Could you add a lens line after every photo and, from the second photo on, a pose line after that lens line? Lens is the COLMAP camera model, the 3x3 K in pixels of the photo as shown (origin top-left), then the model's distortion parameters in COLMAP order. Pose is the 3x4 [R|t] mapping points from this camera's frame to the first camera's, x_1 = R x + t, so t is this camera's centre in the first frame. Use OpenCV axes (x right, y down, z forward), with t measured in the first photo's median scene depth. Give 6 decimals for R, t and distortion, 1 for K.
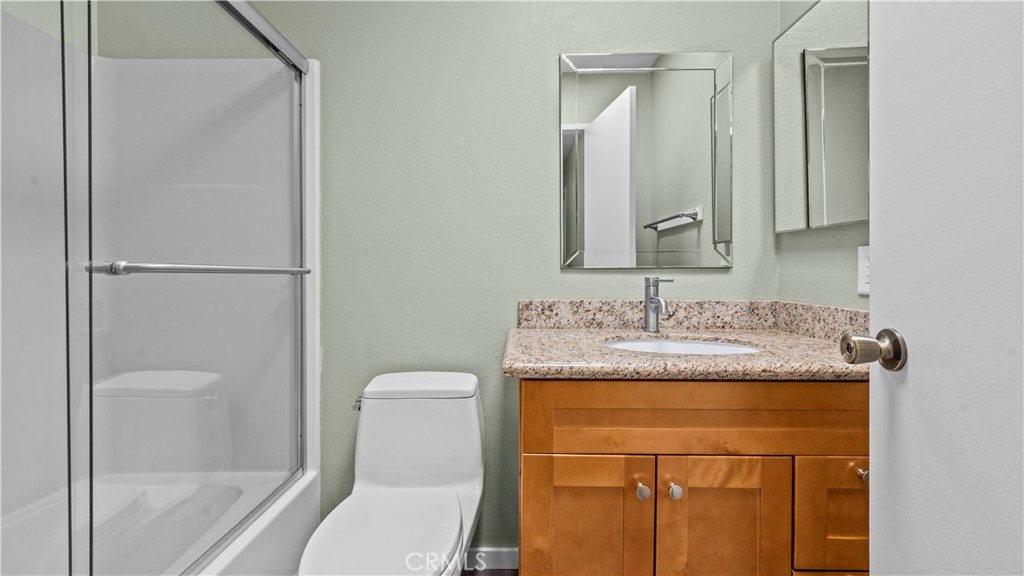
lens RADIAL K [[423.6, 0, 512.0], [0, 423.6, 288.0], [0, 0, 1]] dist [-0.000970, -0.000117]
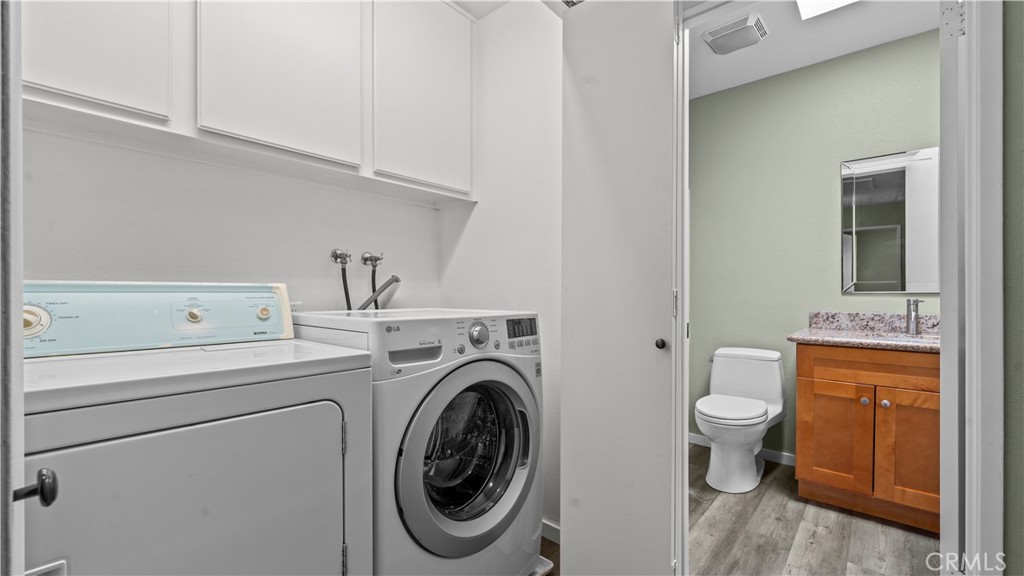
lens RADIAL K [[423.6, 0, 512.0], [0, 423.6, 288.0], [0, 0, 1]] dist [-0.000970, -0.000117]
pose [[0.763289, -0.003613, -0.646047, 0.236982], [-0.022705, 0.999217, -0.032414, 0.019425], [0.645658, 0.039410, 0.762609, -1.260880]]
